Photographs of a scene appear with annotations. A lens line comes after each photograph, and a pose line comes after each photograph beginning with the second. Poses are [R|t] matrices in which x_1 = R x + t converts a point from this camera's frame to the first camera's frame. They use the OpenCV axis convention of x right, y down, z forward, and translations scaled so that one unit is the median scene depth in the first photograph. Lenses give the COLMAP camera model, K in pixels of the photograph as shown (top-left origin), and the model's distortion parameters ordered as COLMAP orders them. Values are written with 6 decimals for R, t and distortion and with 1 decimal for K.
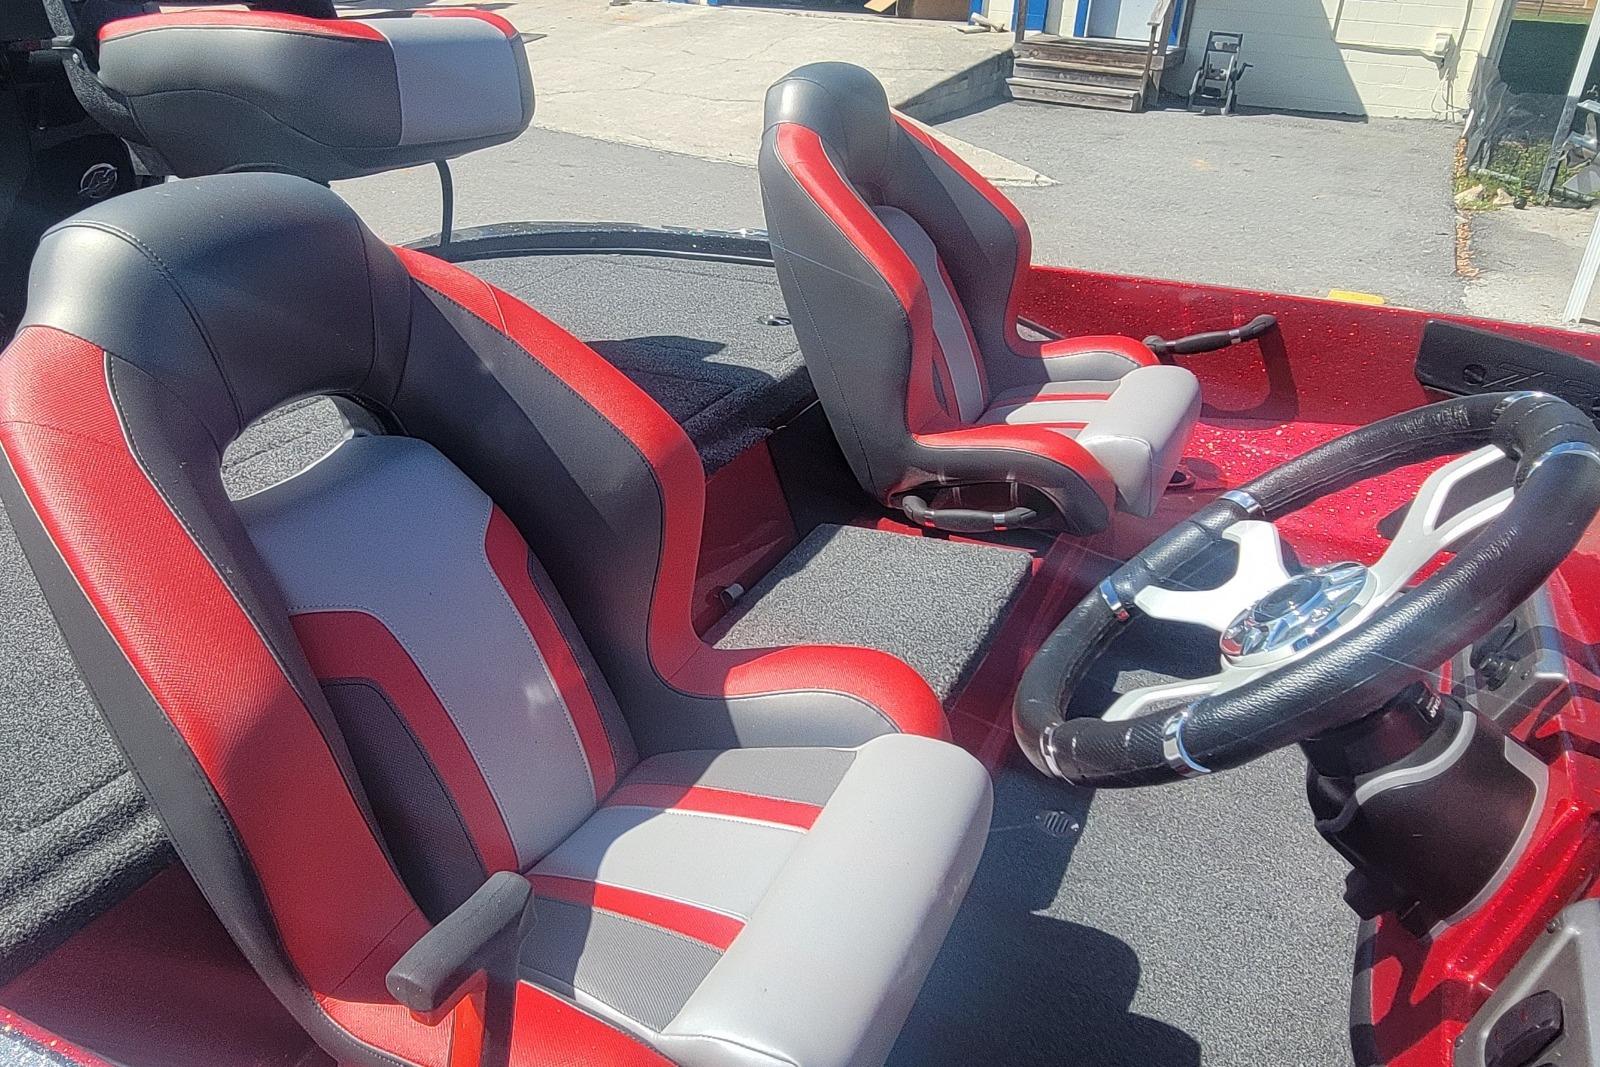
lens RADIAL K [[1212.4, 0, 800.0], [0, 1212.4, 533.5], [0, 0, 1]] dist [0.028232, -0.010576]
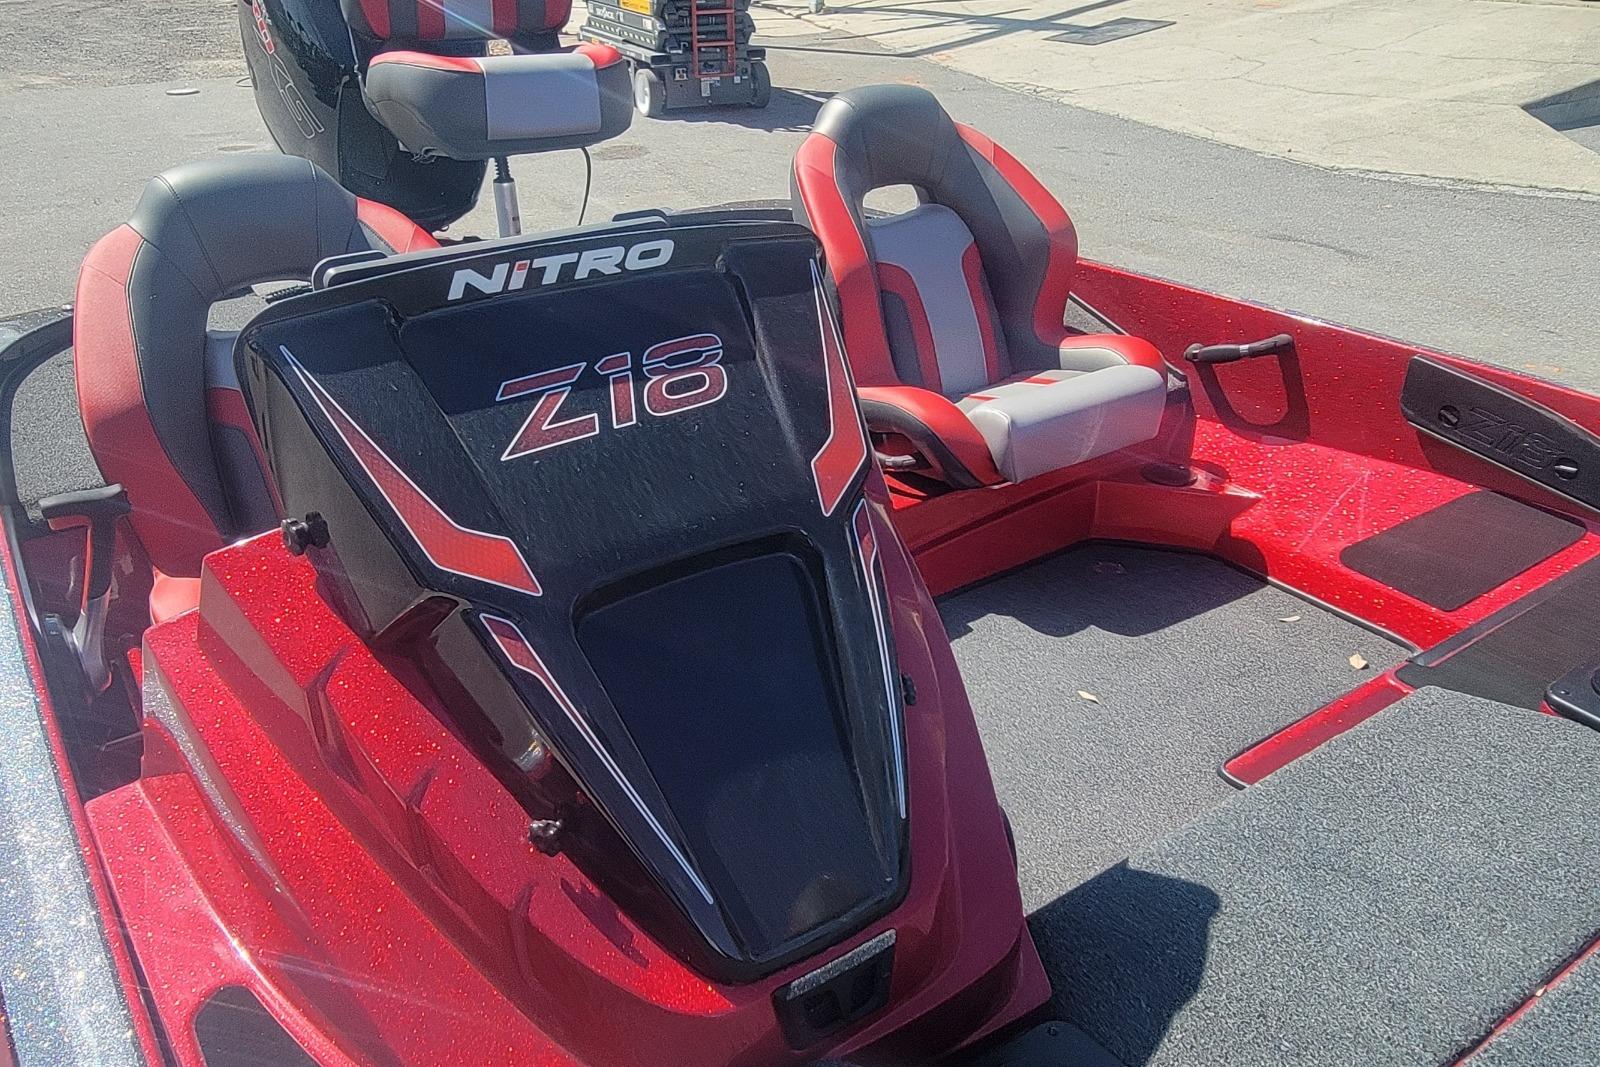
lens RADIAL K [[1212.4, 0, 800.0], [0, 1212.4, 533.5], [0, 0, 1]] dist [0.028232, -0.010576]
pose [[0.858909, 0.200838, -0.471105, 0.553945], [-0.194450, 0.978900, 0.062800, 0.002016], [0.473778, 0.037667, 0.879839, -0.109394]]
